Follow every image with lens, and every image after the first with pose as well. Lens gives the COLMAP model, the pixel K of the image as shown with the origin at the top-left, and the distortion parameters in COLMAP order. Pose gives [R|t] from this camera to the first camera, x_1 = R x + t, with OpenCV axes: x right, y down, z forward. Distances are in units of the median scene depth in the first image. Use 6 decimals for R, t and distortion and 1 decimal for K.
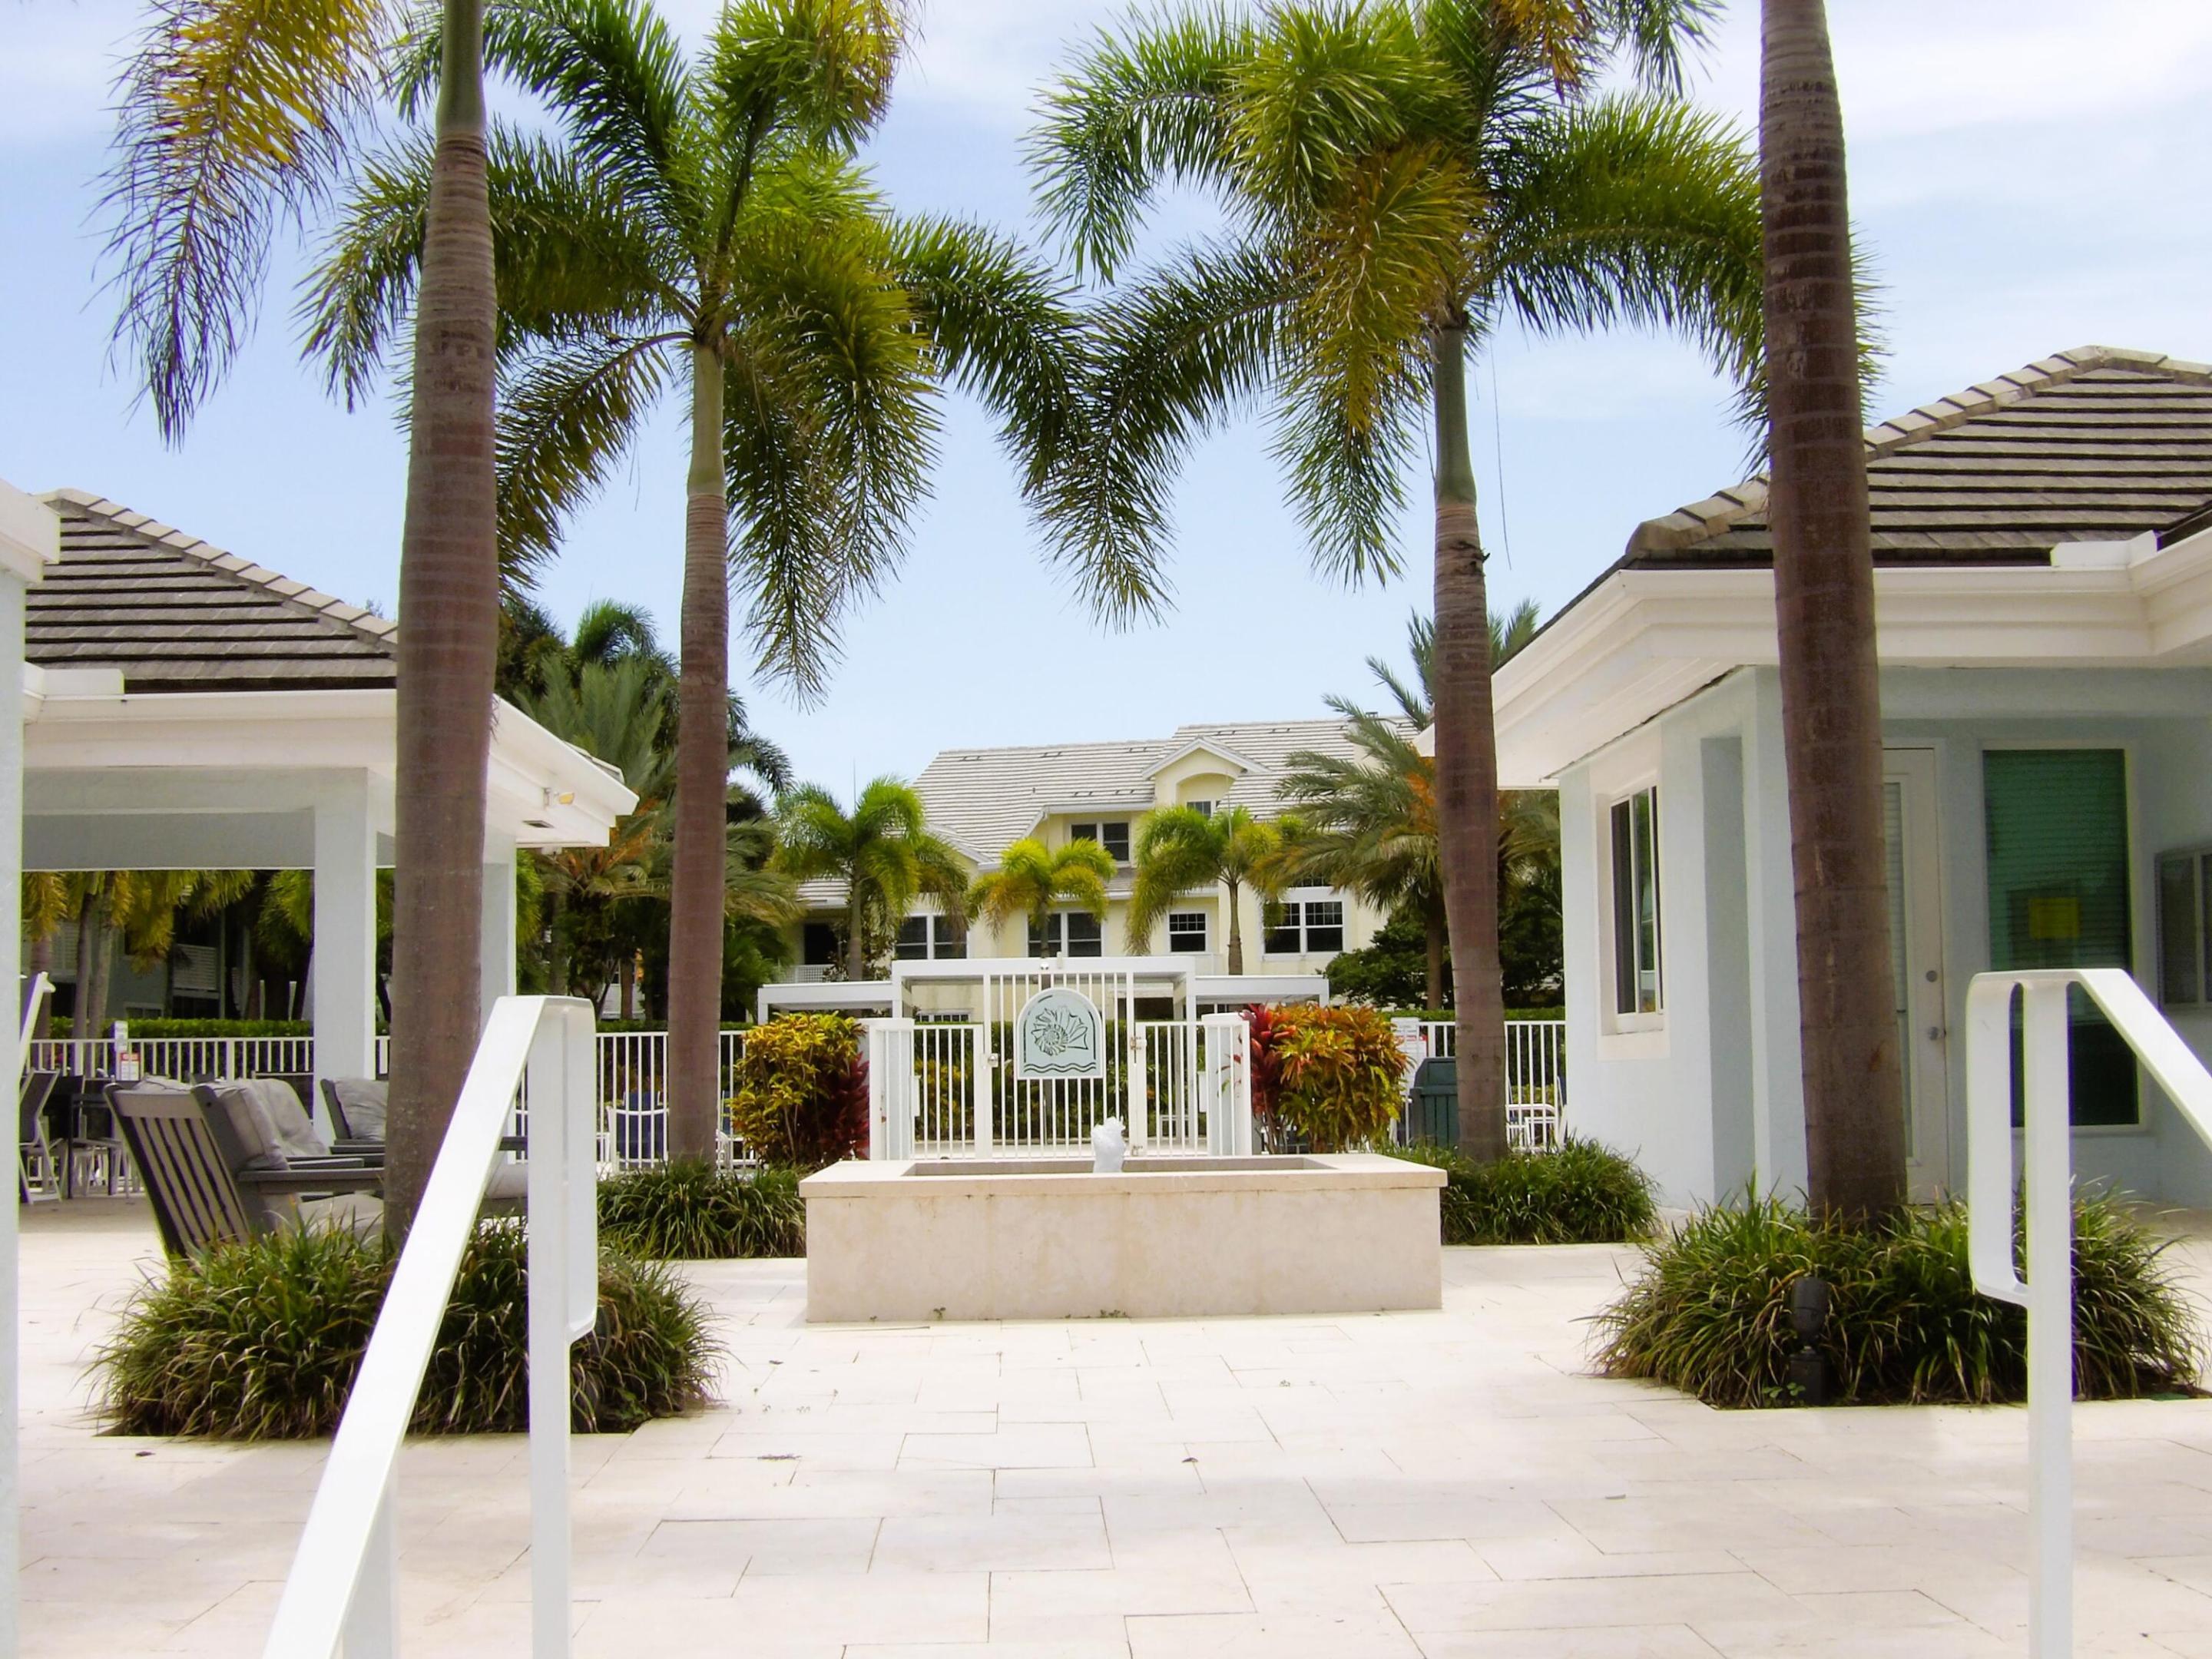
lens RADIAL K [[2963.4, 0, 1108.2], [0, 2963.4, 825.2], [0, 0, 1]] dist [0.024263, 0.000000]
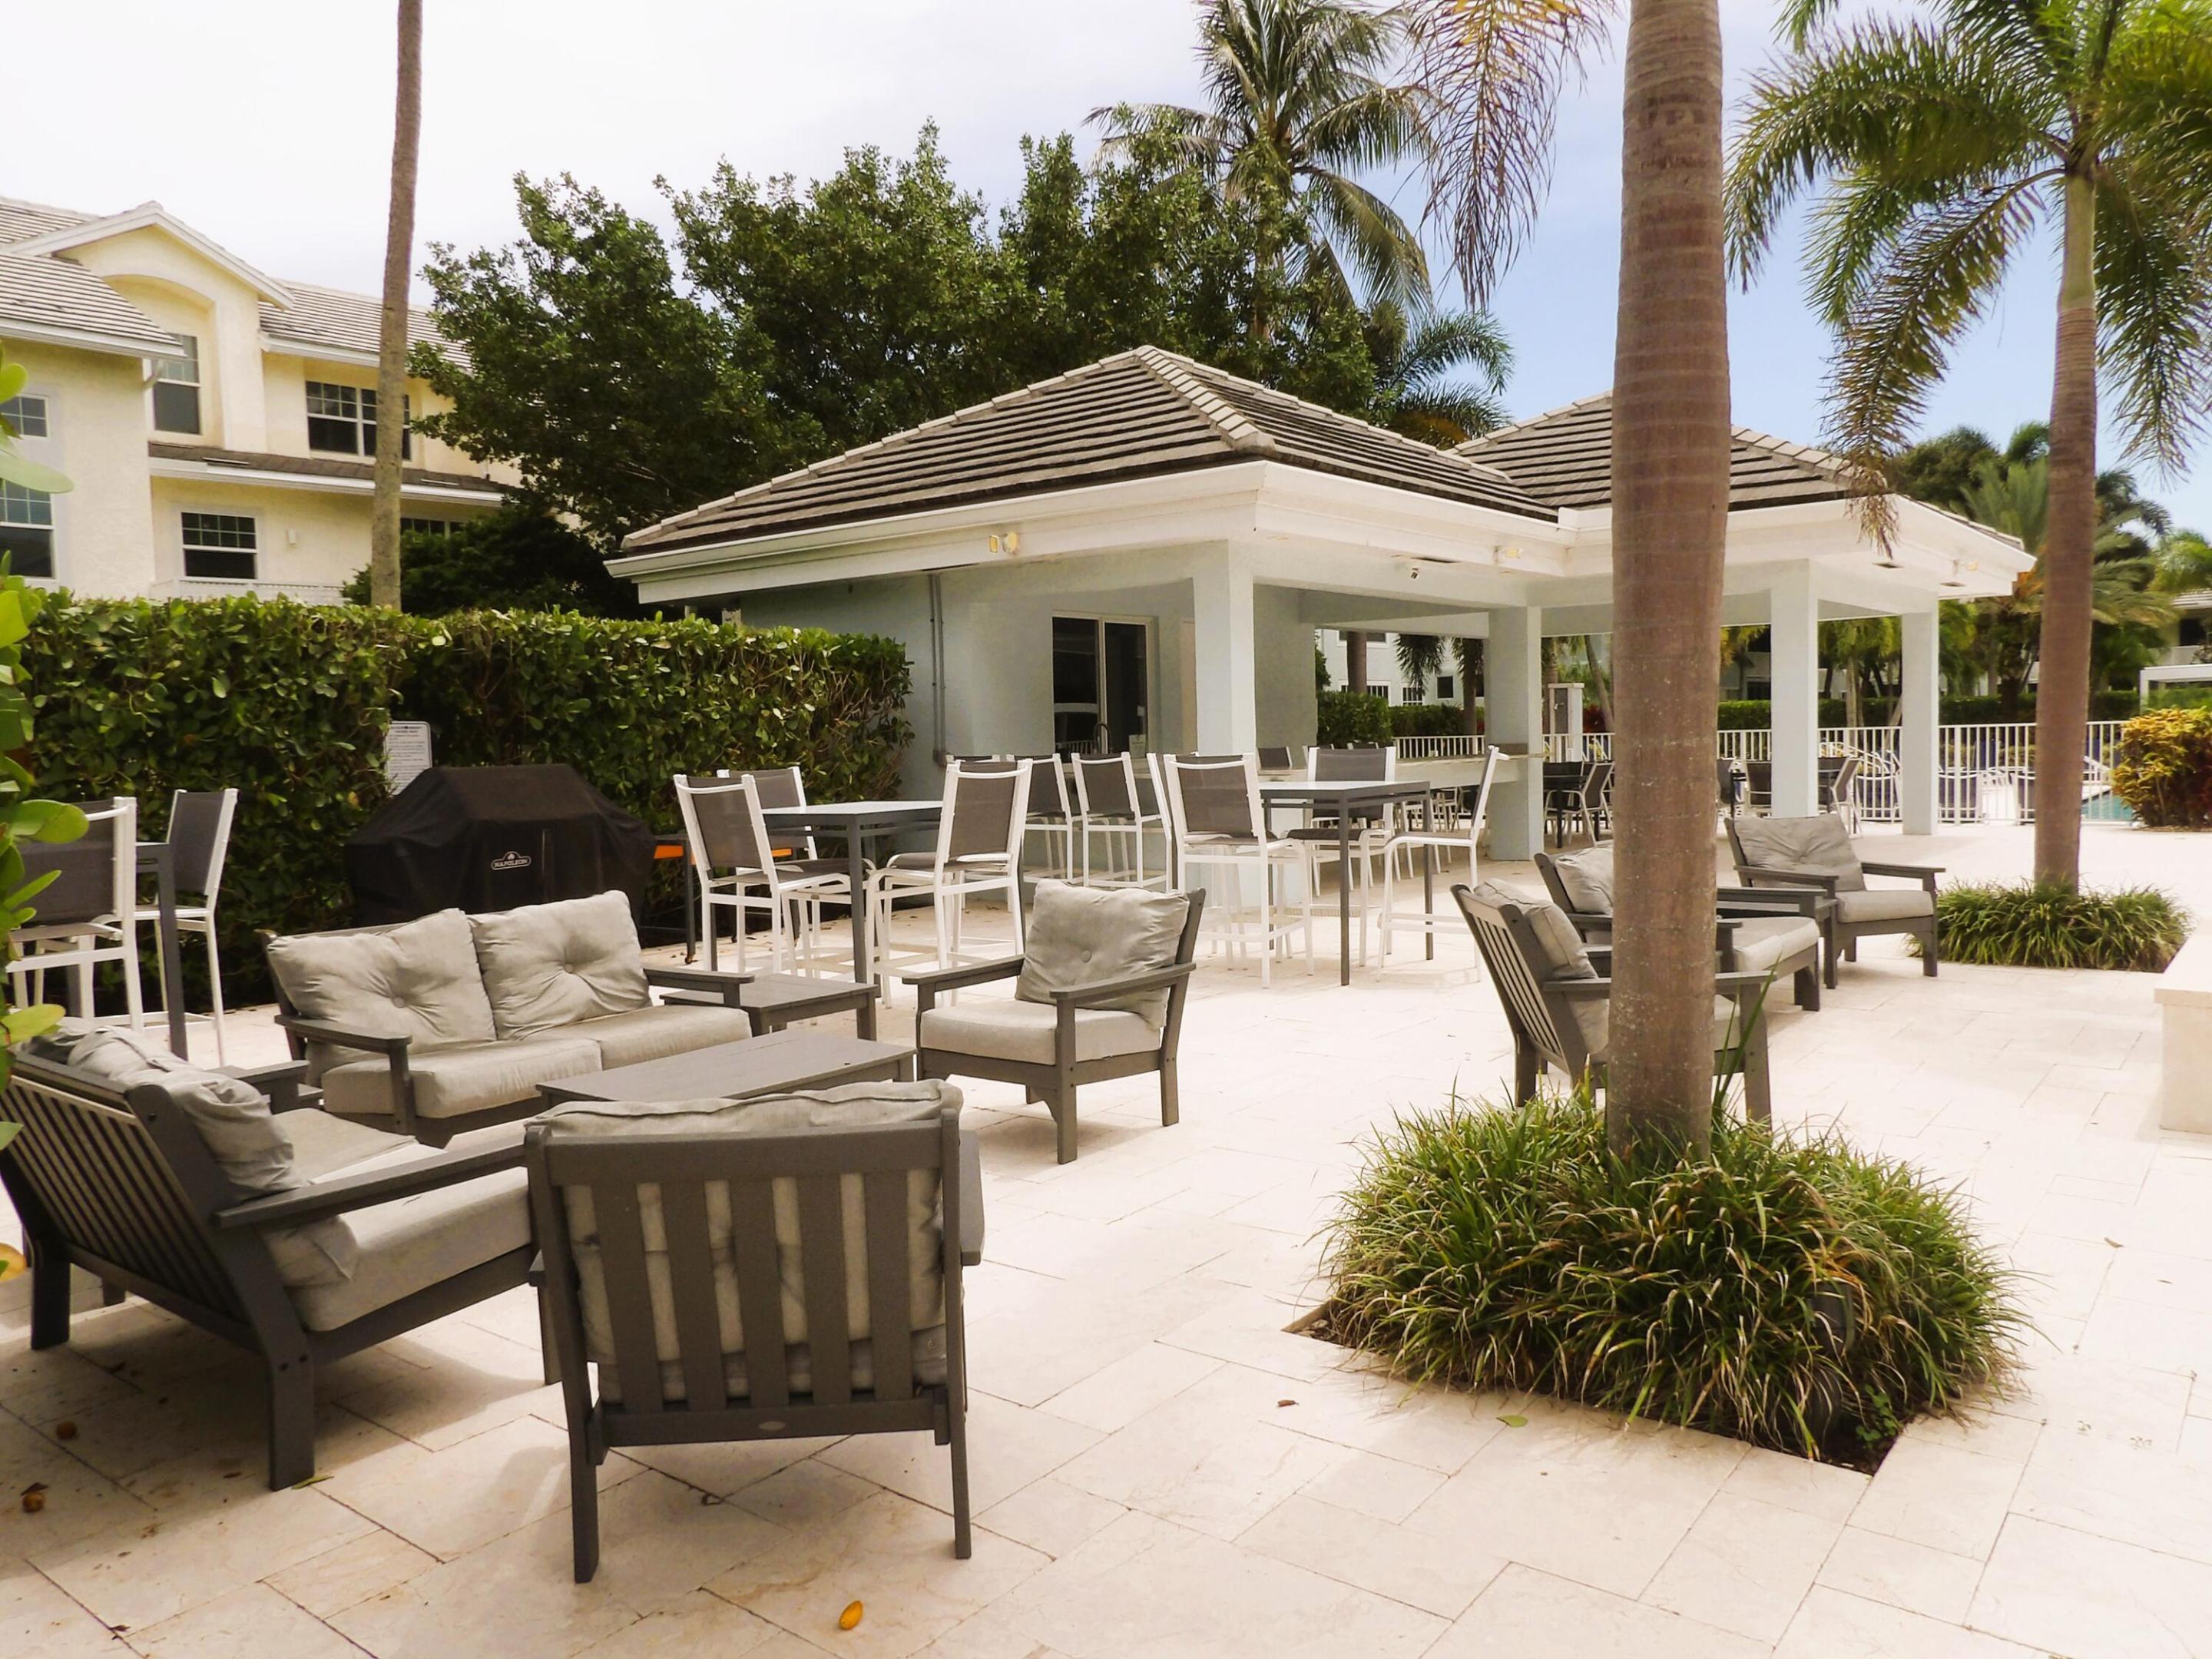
lens RADIAL K [[1597.8, 0, 1131.0], [0, 1597.8, 810.4], [0, 0, 1]] dist [-0.024787, 0.040642]
pose [[0.775688, 0.026624, -0.630555, -0.023341], [0.062727, 0.990910, 0.119003, -0.014251], [0.627992, -0.131862, 0.766967, 0.258395]]
